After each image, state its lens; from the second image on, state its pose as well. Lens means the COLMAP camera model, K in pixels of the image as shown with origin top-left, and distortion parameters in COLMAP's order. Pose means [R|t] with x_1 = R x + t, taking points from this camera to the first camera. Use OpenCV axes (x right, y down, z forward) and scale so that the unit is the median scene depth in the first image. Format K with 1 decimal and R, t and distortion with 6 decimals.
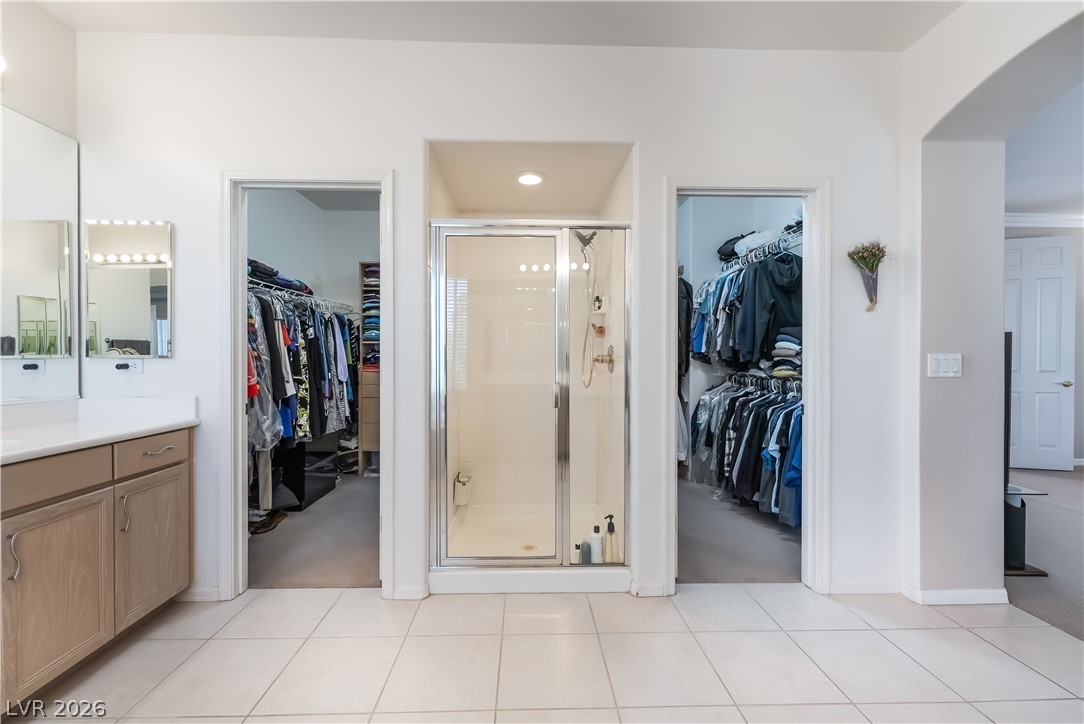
lens RADIAL K [[444.5, 0, 537.3], [0, 444.5, 358.6], [0, 0, 1]] dist [0.003383, -0.001199]
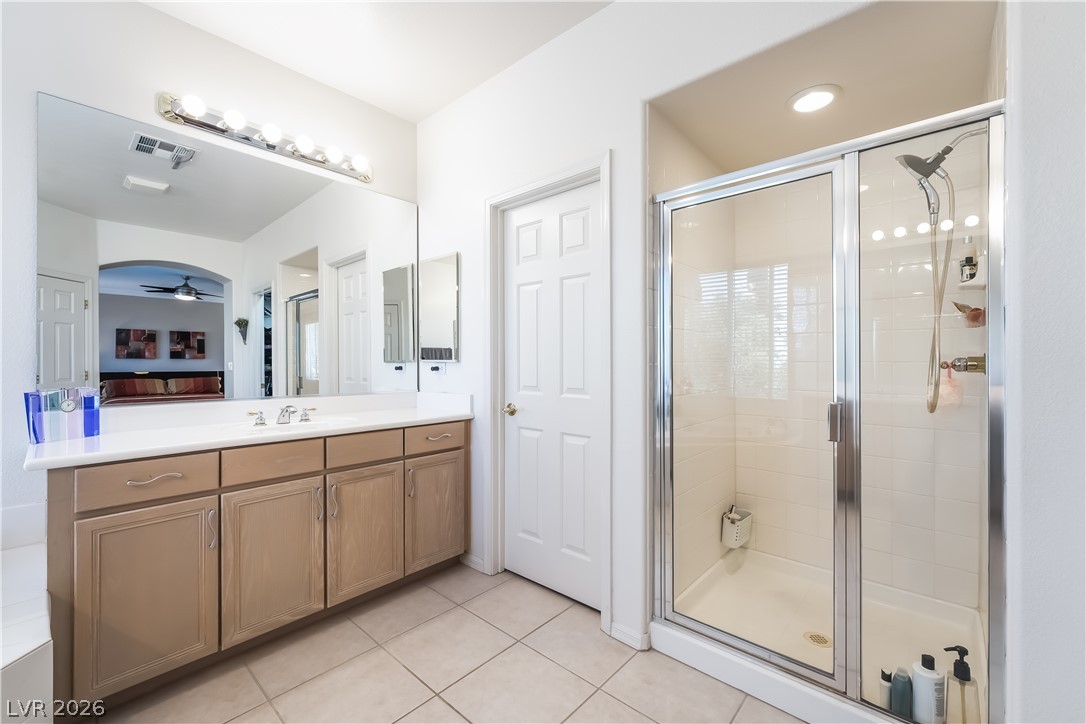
lens RADIAL K [[445.3, 0, 540.5], [0, 445.3, 361.4], [0, 0, 1]] dist [0.003383, -0.001199]
pose [[0.723786, -0.000954, -0.690023, 0.185846], [-0.002149, 0.999991, -0.003637, 0.000478], [0.690021, 0.004115, 0.723778, 0.262169]]
